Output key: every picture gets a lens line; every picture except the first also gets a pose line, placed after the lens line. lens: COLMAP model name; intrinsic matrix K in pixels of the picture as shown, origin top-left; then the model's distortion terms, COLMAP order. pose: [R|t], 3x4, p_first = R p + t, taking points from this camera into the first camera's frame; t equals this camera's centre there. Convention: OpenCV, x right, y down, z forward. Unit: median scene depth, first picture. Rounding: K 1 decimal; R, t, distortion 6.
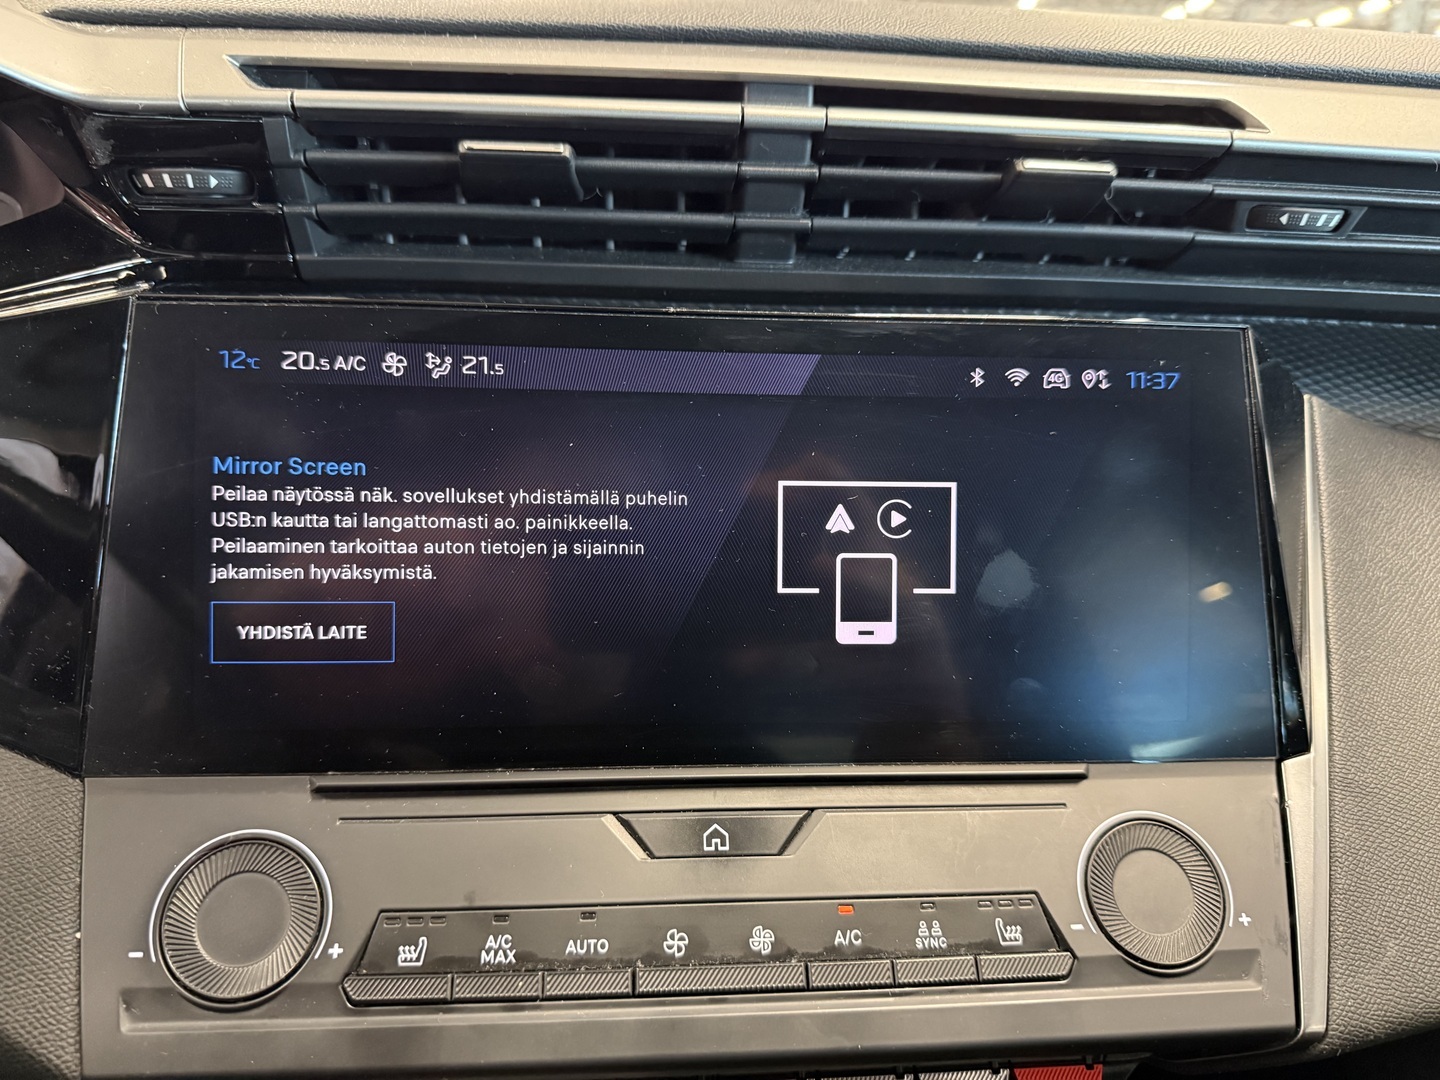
lens RADIAL K [[1033.9, 0, 720.0], [0, 1033.9, 540.0], [0, 0, 1]] dist [-0.032261, -0.010468]
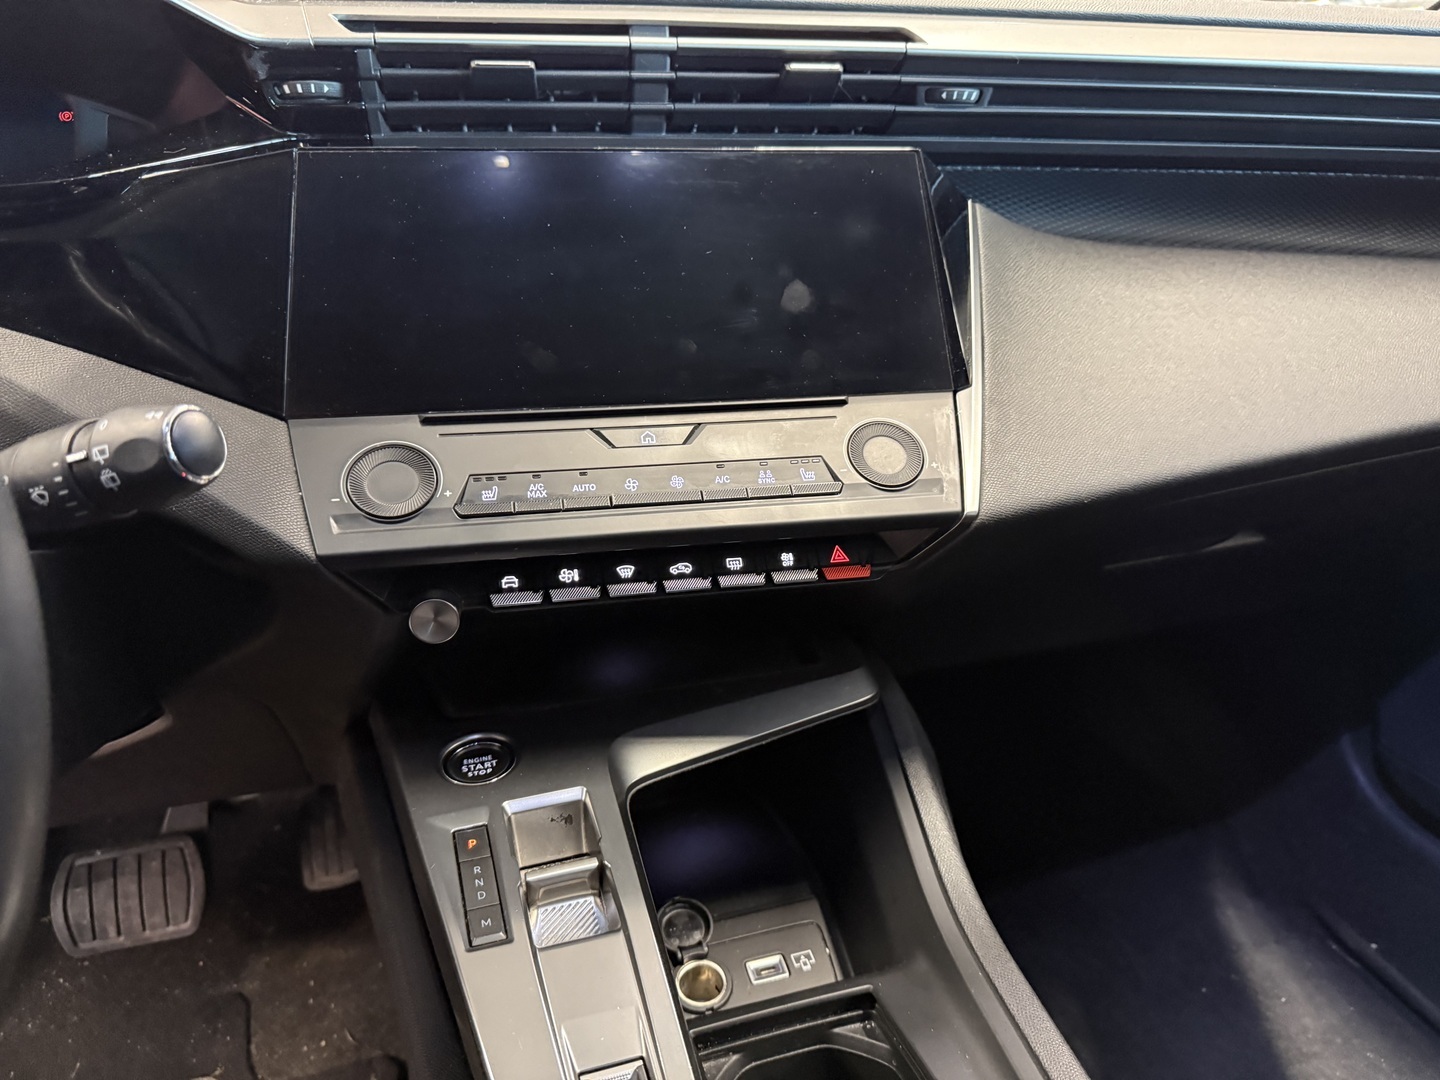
lens RADIAL K [[1033.9, 0, 720.0], [0, 1033.9, 540.0], [0, 0, 1]] dist [-0.032261, -0.010468]
pose [[0.990555, -0.078643, 0.112318, -0.088524], [0.076009, 0.996726, 0.027552, 0.393649], [-0.114117, -0.018754, 0.993290, -0.767607]]
